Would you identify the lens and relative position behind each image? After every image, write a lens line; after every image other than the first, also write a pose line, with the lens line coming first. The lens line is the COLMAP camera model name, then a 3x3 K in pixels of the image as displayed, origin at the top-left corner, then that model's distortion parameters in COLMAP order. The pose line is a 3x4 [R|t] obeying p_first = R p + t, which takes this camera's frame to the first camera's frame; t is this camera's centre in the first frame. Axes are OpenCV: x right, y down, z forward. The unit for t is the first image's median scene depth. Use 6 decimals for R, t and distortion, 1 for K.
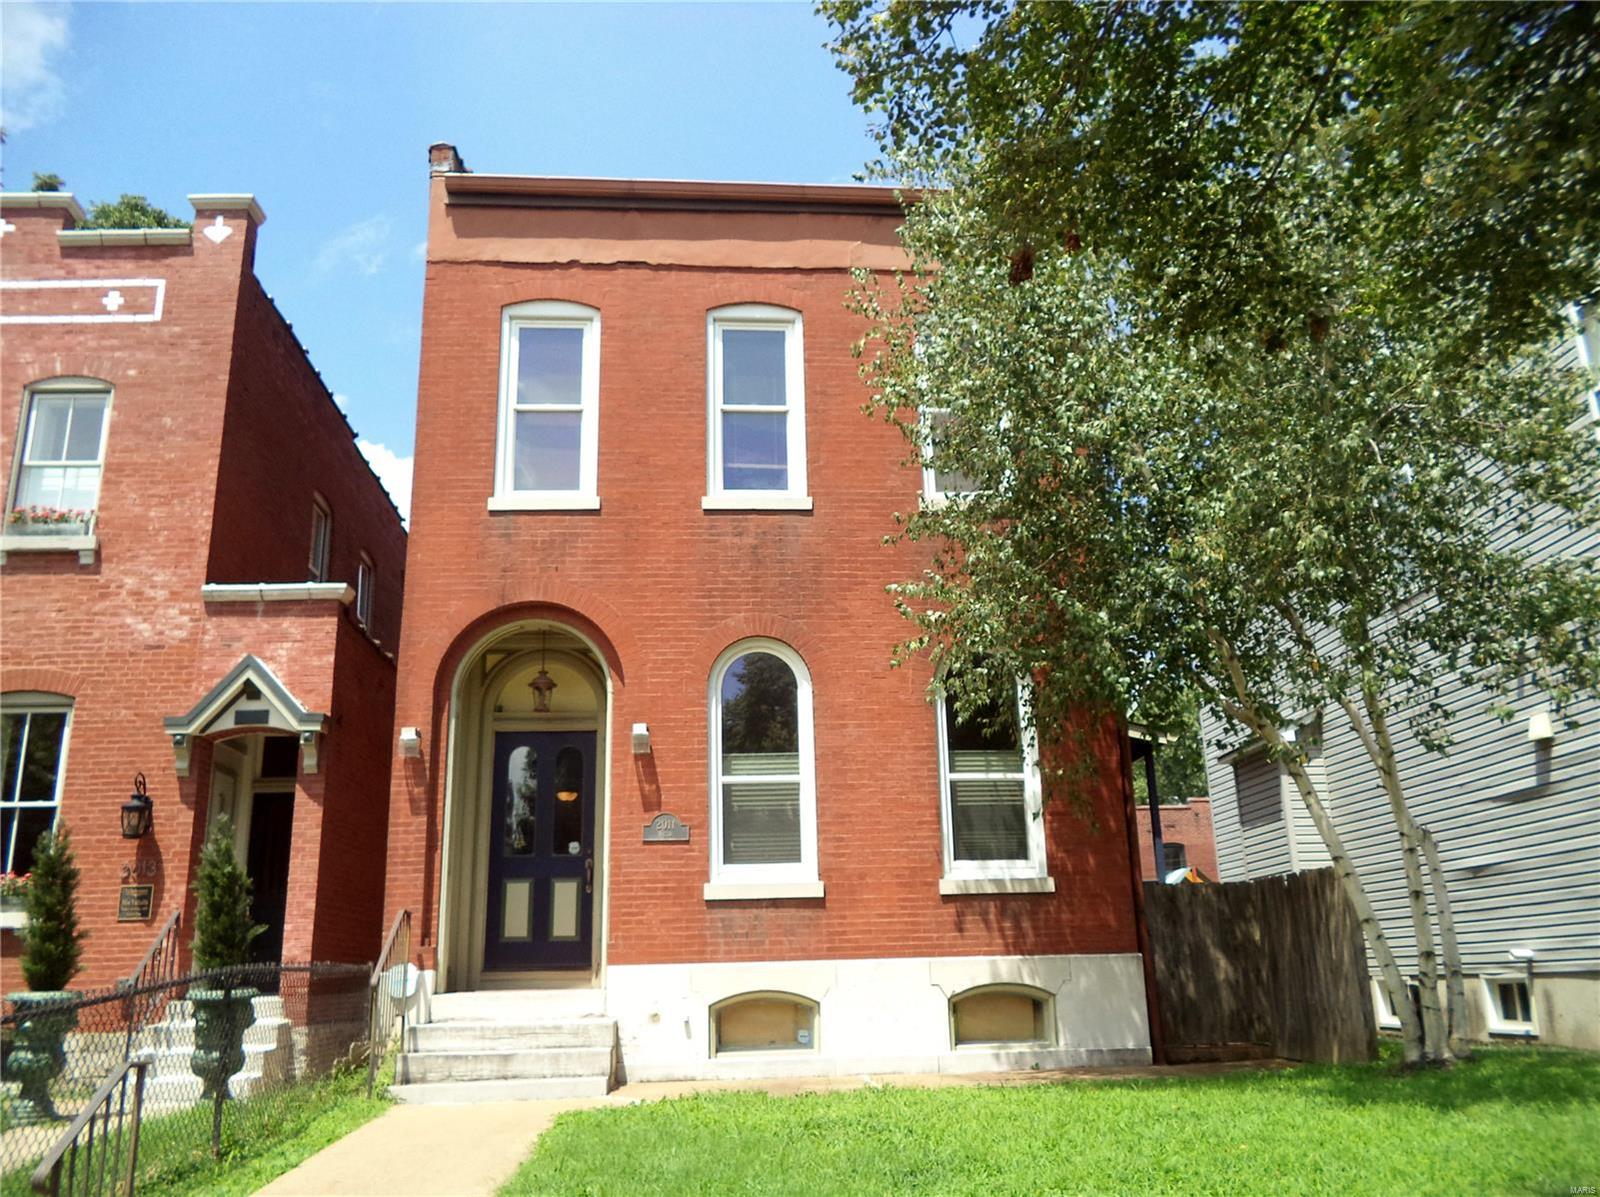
lens RADIAL K [[1298.6, 0, 801.9], [0, 1298.6, 596.5], [0, 0, 1]] dist [-0.001324, -0.015928]
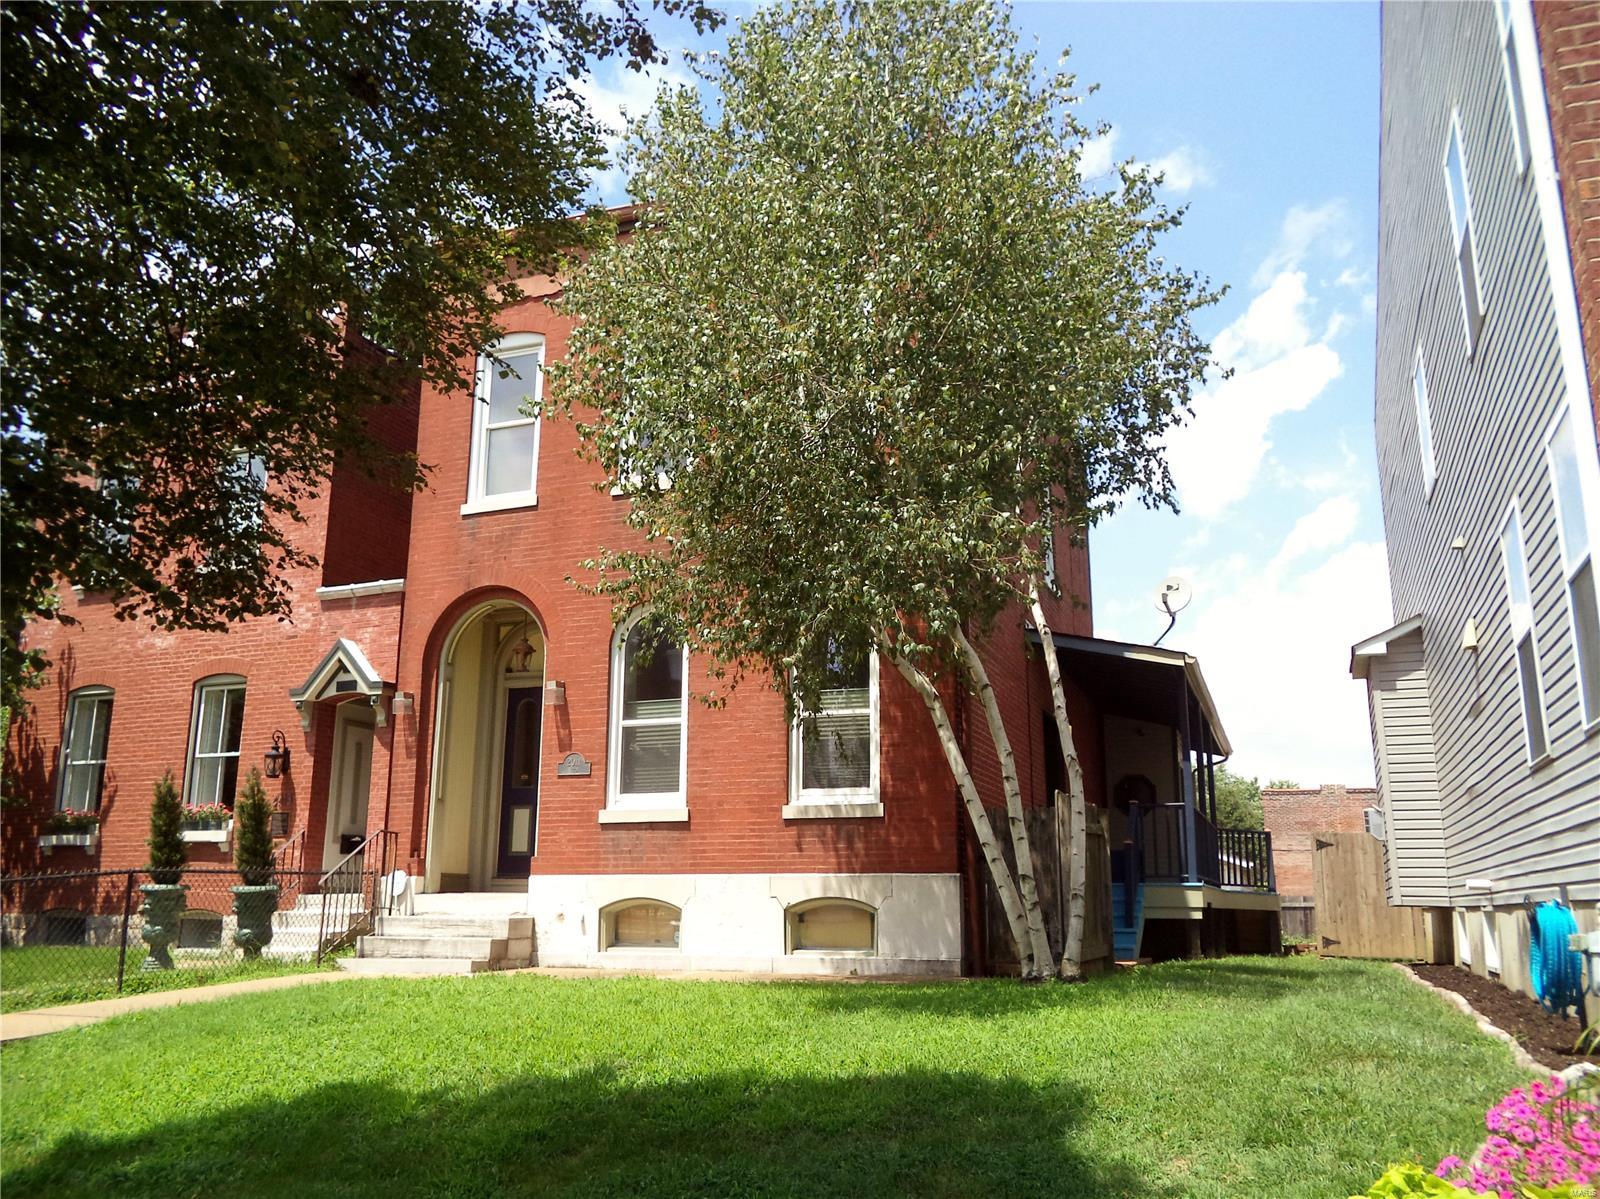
lens RADIAL K [[1298.6, 0, 805.4], [0, 1298.6, 601.5], [0, 0, 1]] dist [-0.001324, -0.015928]
pose [[0.905425, -0.069332, -0.418807, 0.603905], [0.097094, 0.994243, 0.045314, -0.007991], [0.413254, -0.081692, 0.906944, -0.002580]]
